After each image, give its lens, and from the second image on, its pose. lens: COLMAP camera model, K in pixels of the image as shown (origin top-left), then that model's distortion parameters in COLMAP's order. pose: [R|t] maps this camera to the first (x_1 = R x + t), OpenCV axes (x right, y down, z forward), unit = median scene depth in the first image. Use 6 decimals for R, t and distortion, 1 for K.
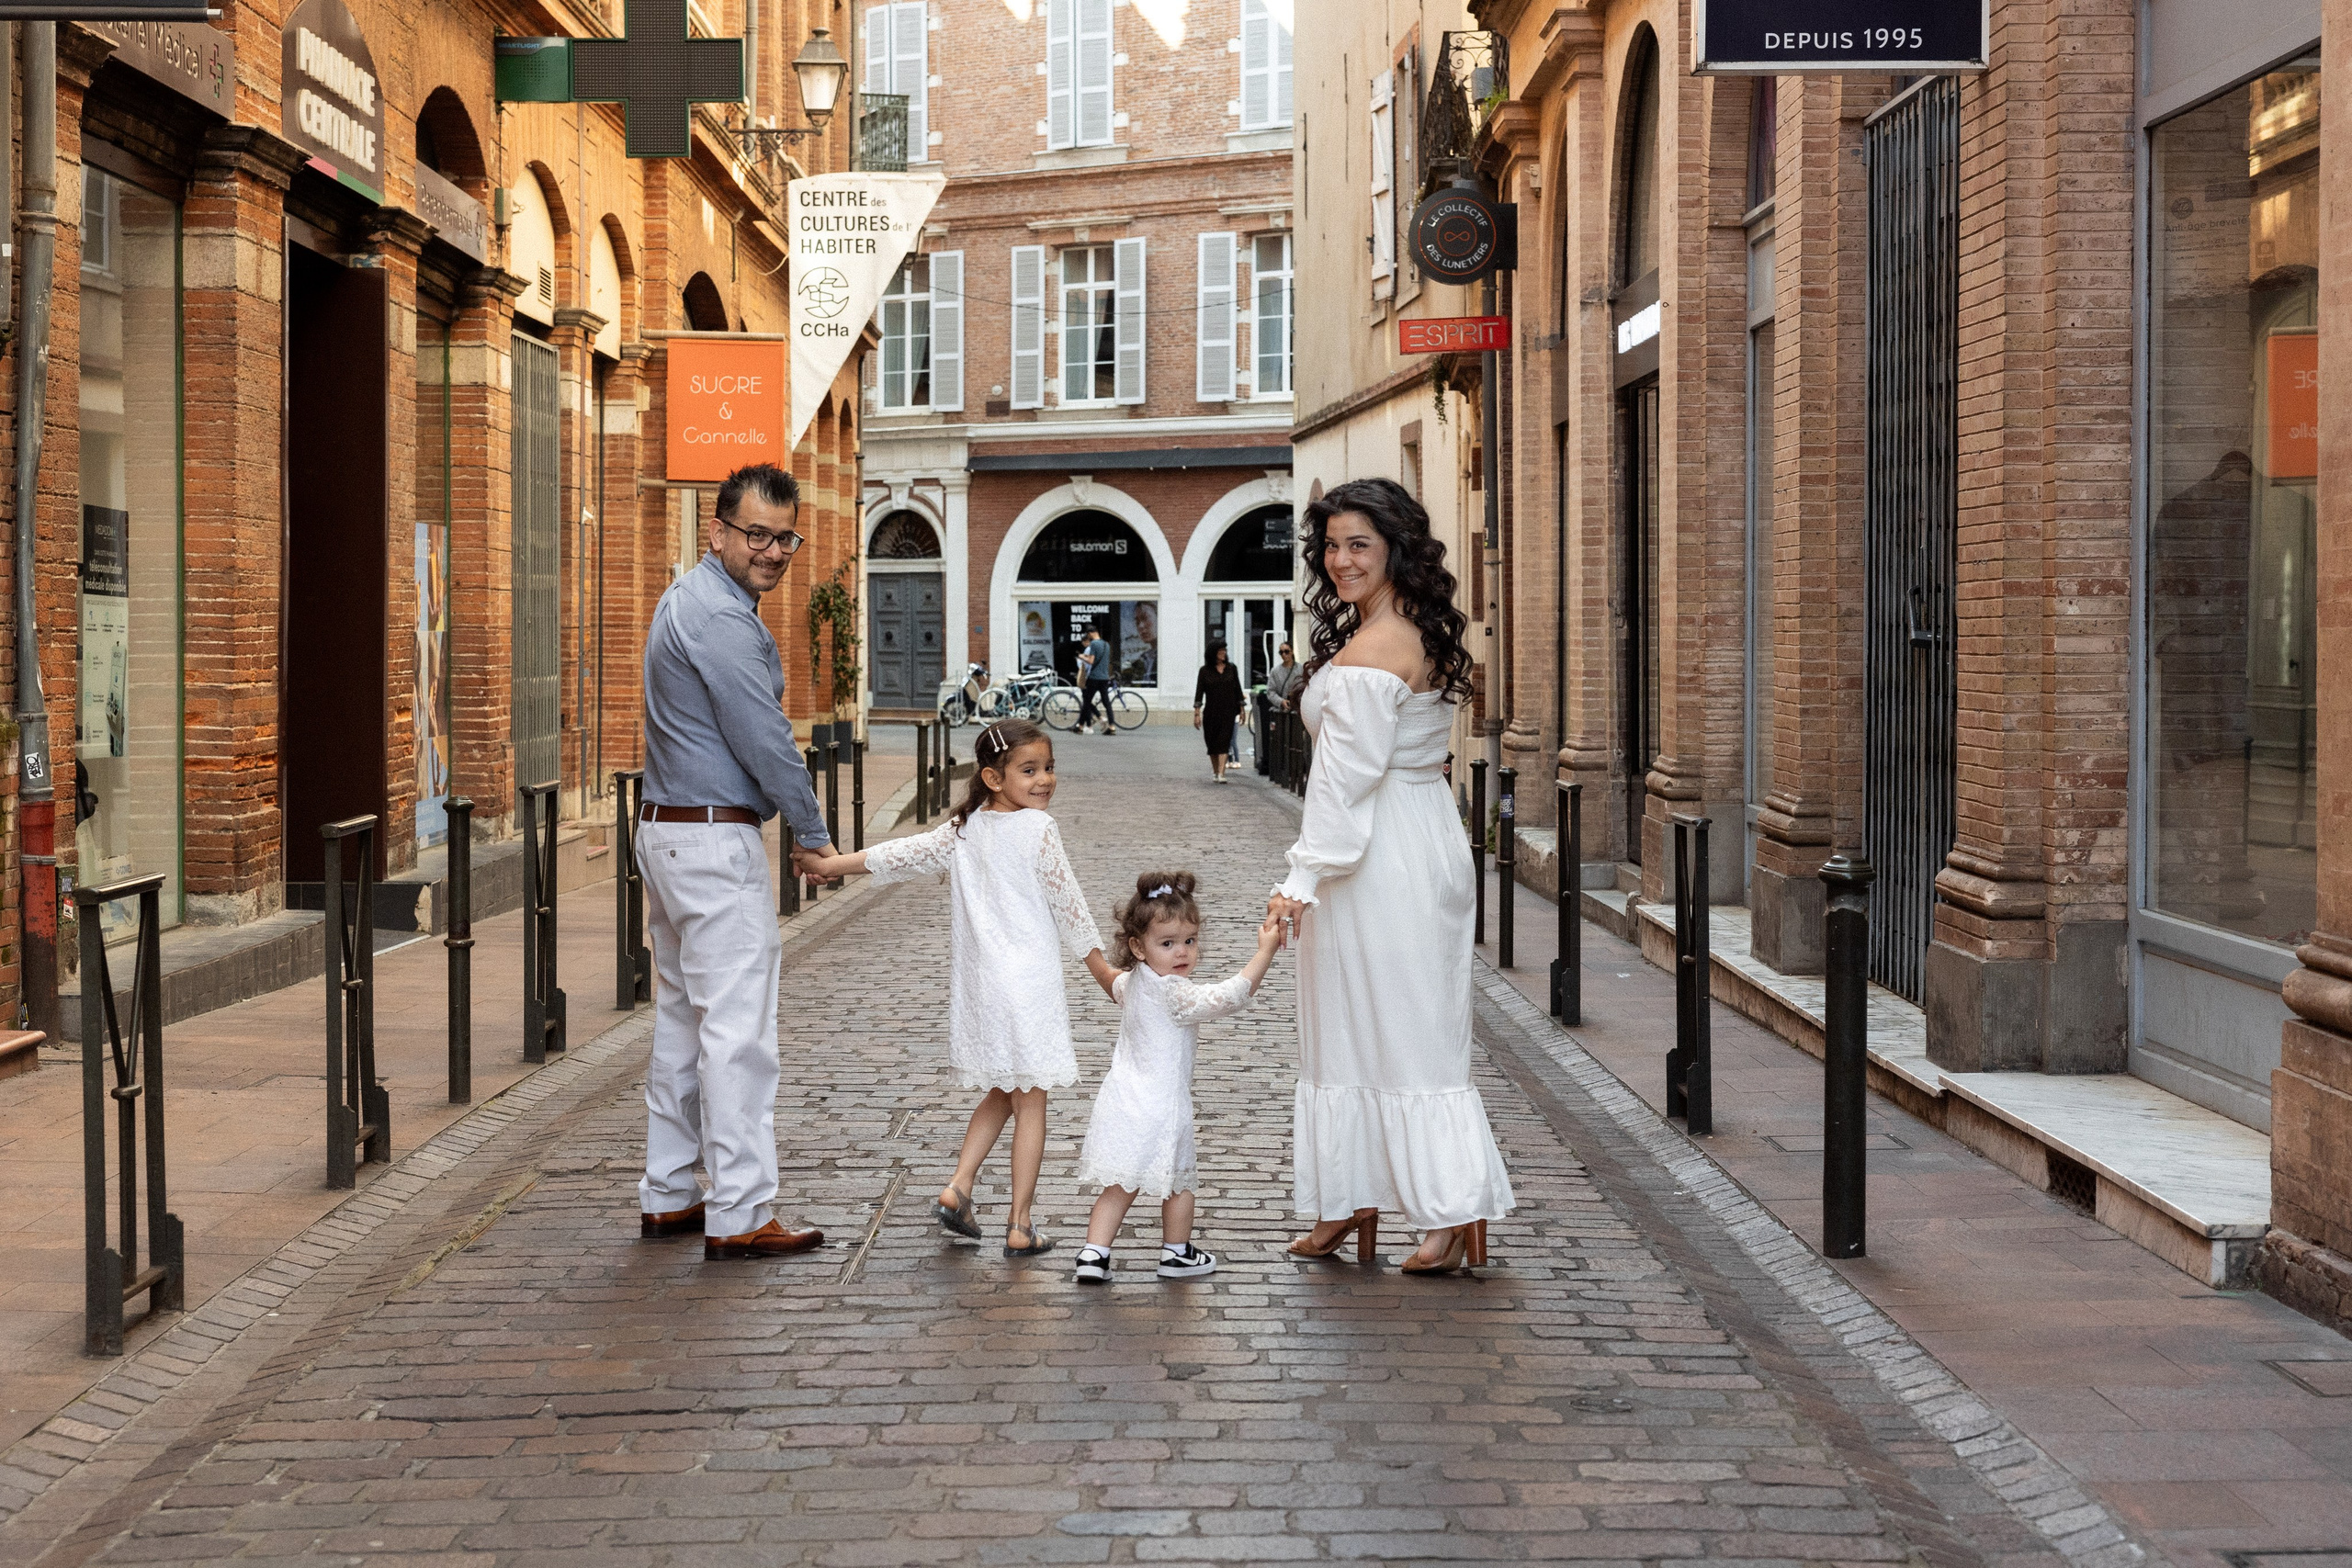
lens RADIAL K [[3778.0, 0, 1182.3], [0, 3778.0, 780.5], [0, 0, 1]] dist [0.215799, 0.000000]
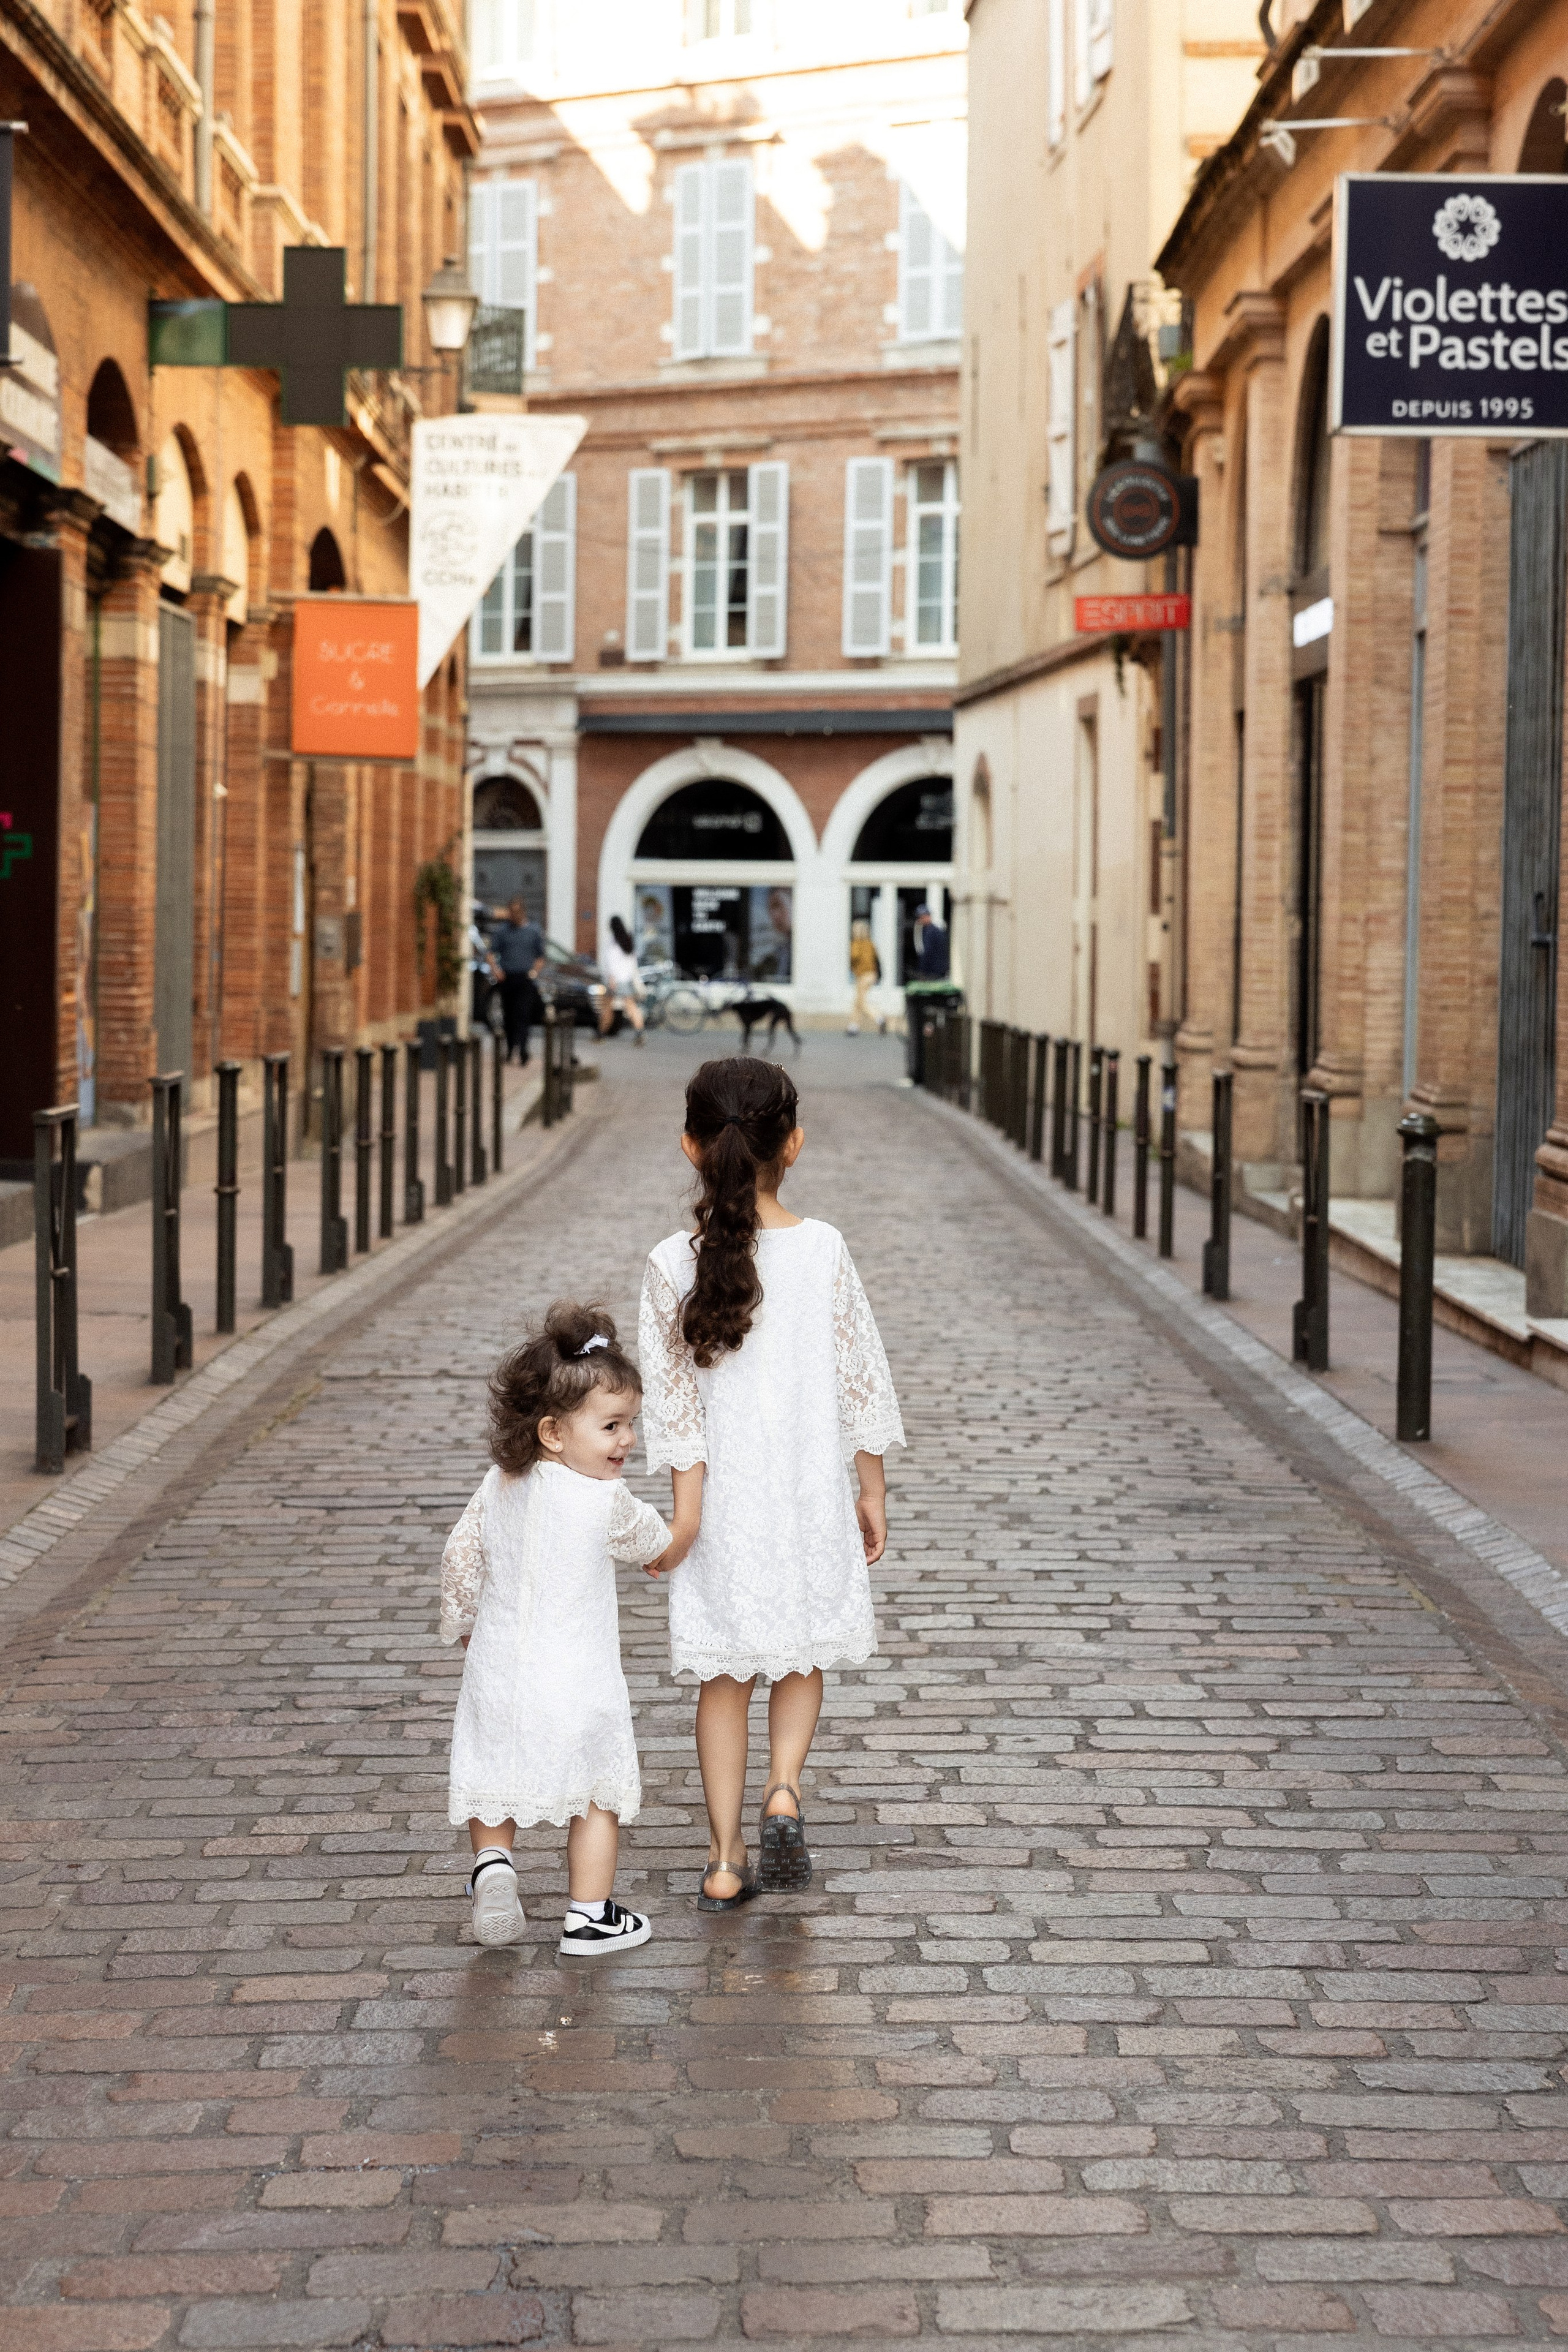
lens RADIAL K [[4752.8, 0, 772.6], [0, 4752.8, 1301.8], [0, 0, 1]] dist [0.142798, 0.000000]
pose [[0.999876, 0.014912, -0.005042, -0.013749], [-0.014695, 0.999062, 0.040741, 0.010610], [0.005645, -0.040662, 0.999157, -0.282820]]
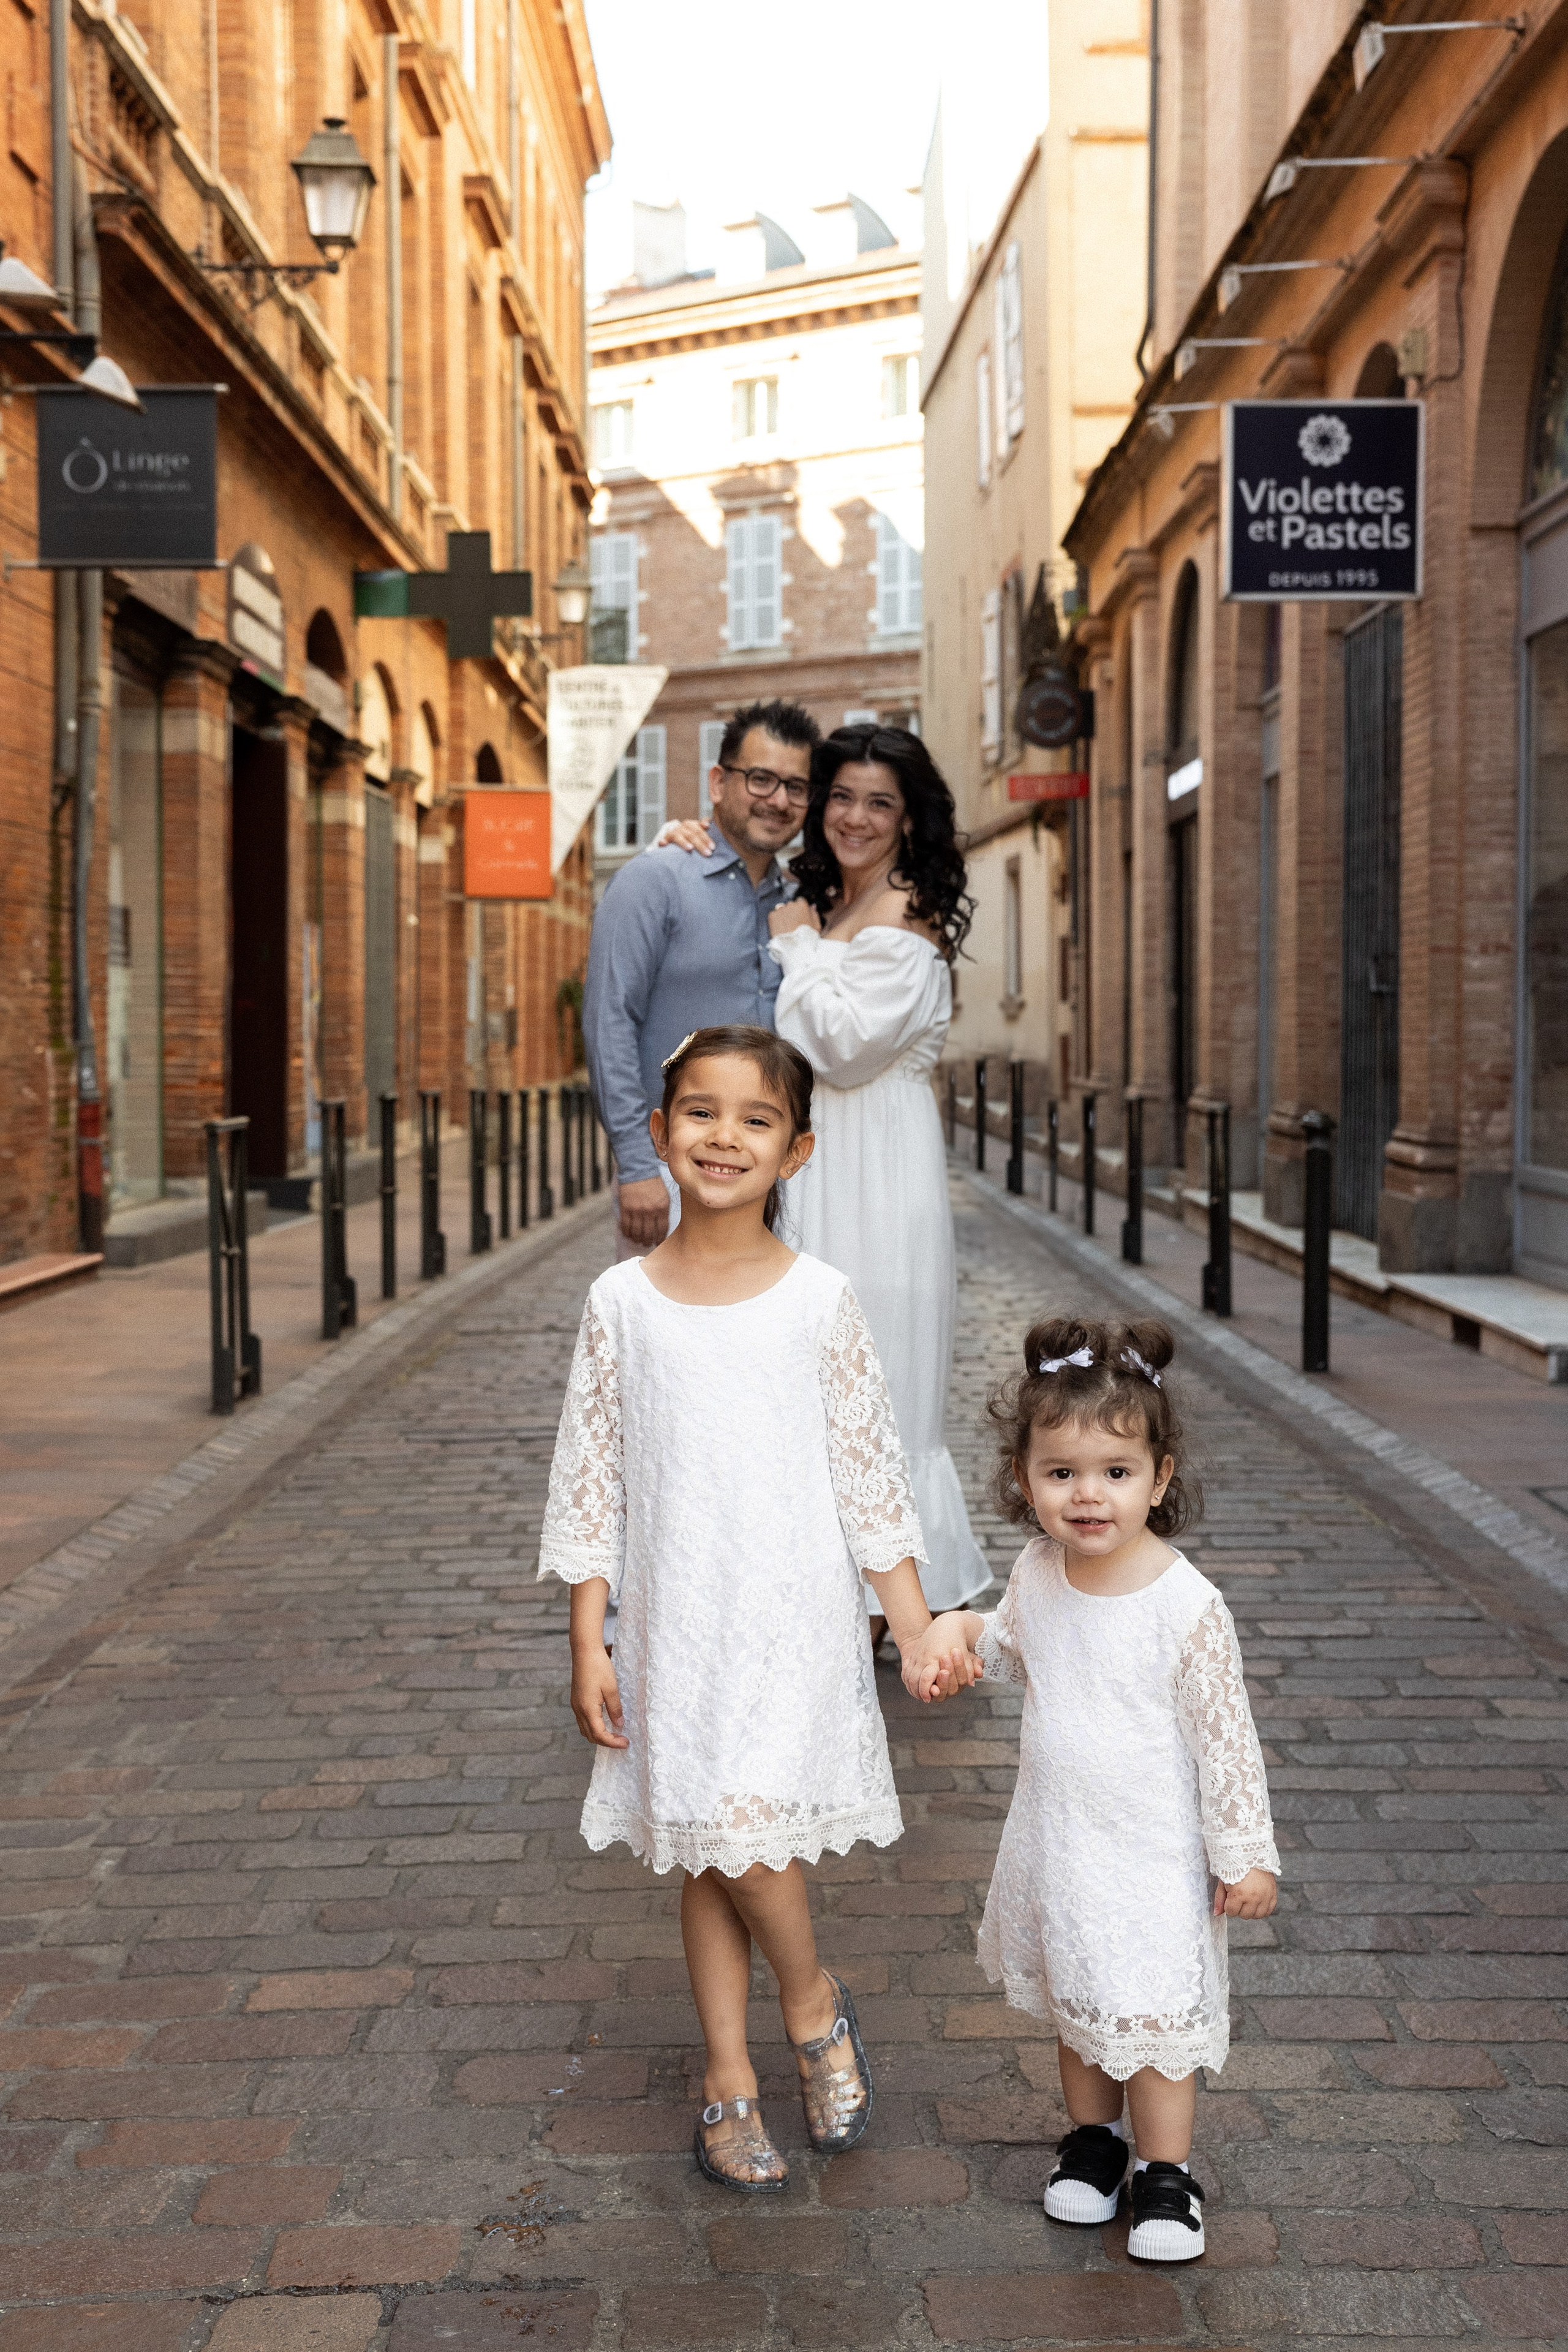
lens RADIAL K [[3019.6, 0, 781.7], [0, 3019.6, 1191.5], [0, 0, 1]] dist [0.177005, 0.000000]
pose [[0.999927, 0.000638, -0.012029, -0.015023], [-0.000481, 0.999914, 0.013079, 0.018596], [0.012036, -0.013073, 0.999842, -0.124151]]
